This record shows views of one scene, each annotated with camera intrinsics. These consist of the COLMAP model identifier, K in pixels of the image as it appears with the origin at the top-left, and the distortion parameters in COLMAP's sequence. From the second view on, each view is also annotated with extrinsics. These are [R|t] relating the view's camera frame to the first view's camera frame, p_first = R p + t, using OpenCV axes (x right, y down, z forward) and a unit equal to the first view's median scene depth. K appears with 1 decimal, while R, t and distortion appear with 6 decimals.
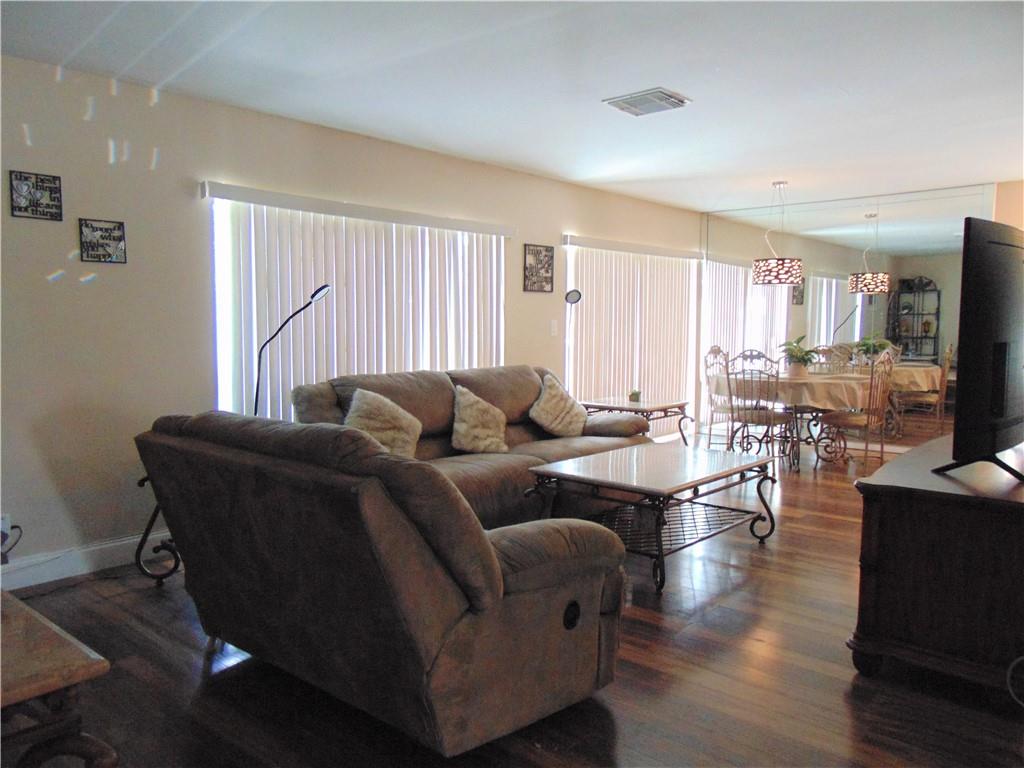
lens RADIAL K [[766.8, 0, 512.3], [0, 766.8, 384.0], [0, 0, 1]] dist [-0.000810, 0.001199]
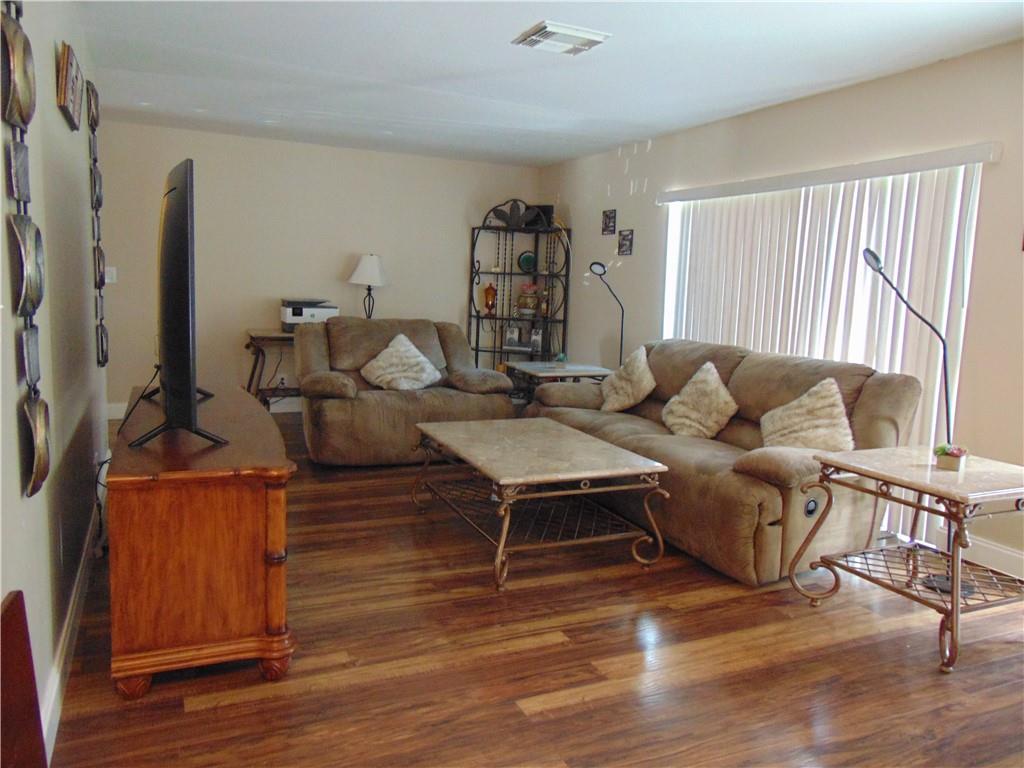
lens RADIAL K [[766.8, 0, 511.2], [0, 766.8, 385.7], [0, 0, 1]] dist [-0.000810, 0.001199]
pose [[-0.415470, 0.112980, -0.902563, 0.648188], [-0.100052, 0.980559, 0.168799, -0.076147], [0.904088, 0.160434, -0.396089, 0.841471]]
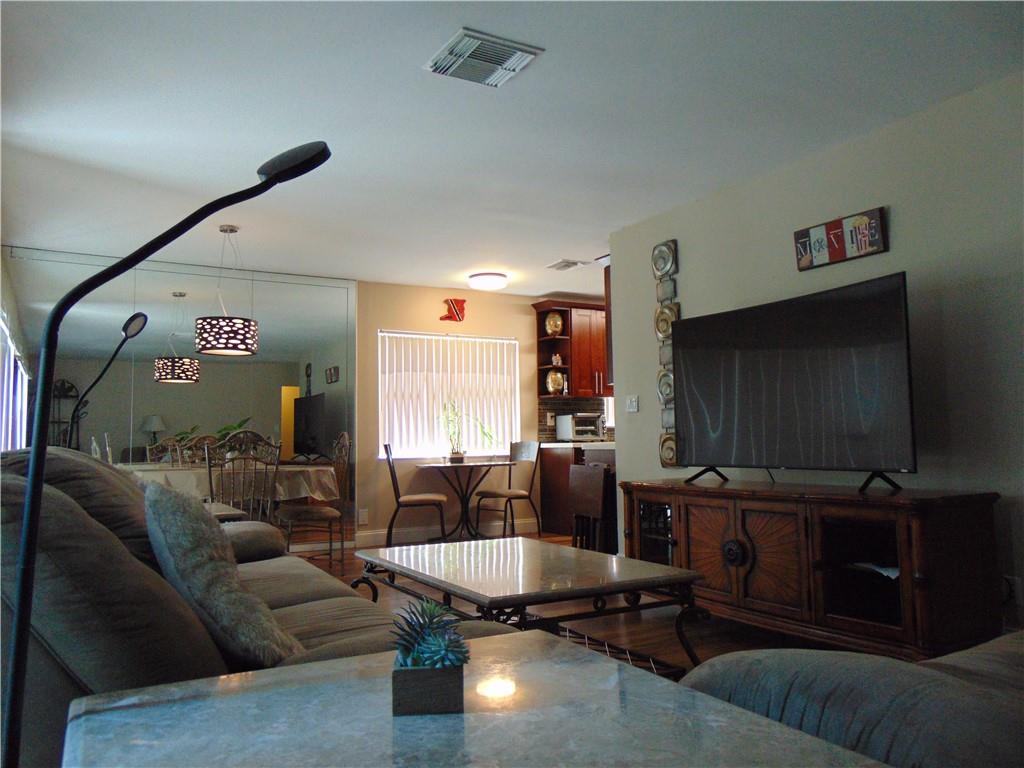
lens RADIAL K [[766.8, 0, 512.8], [0, 766.8, 385.8], [0, 0, 1]] dist [-0.000810, 0.001199]
pose [[0.328481, 0.061618, 0.942499, -0.274670], [0.094557, 0.990711, -0.097725, 0.009052], [-0.939766, 0.121221, 0.319603, 0.433202]]
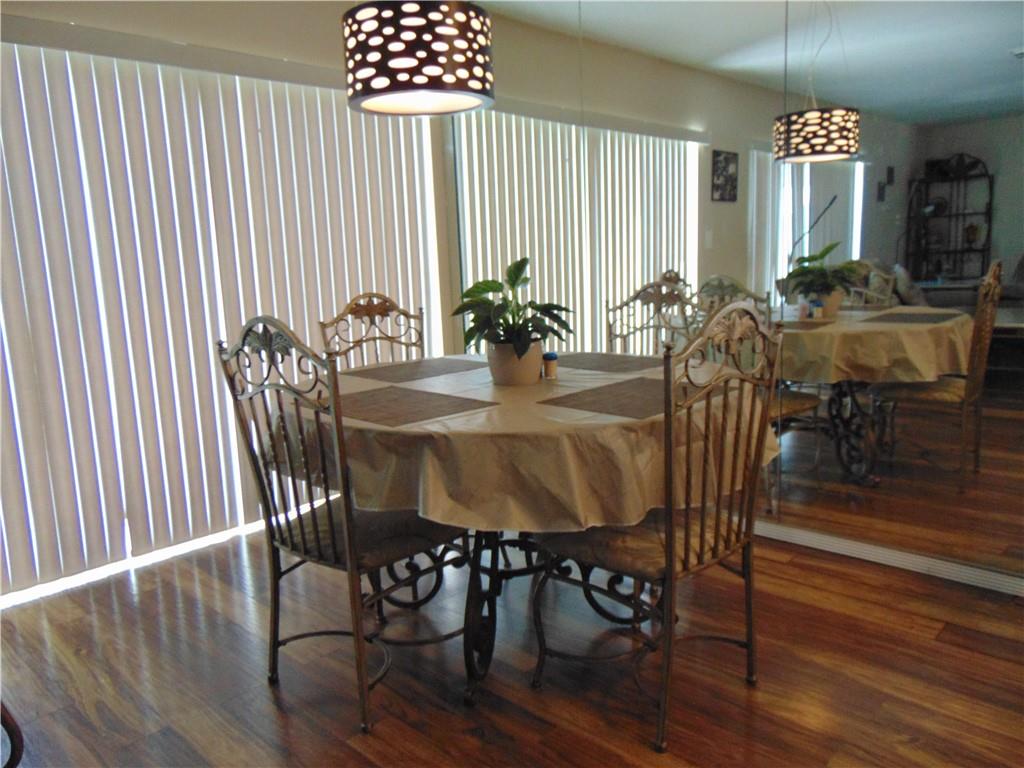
lens RADIAL K [[766.8, 0, 511.5], [0, 766.8, 383.1], [0, 0, 1]] dist [-0.000810, 0.001199]
pose [[0.997554, -0.032311, -0.061982, 0.362870], [0.037515, 0.995699, 0.084711, -0.035896], [0.058979, -0.086829, 0.994476, 0.616491]]
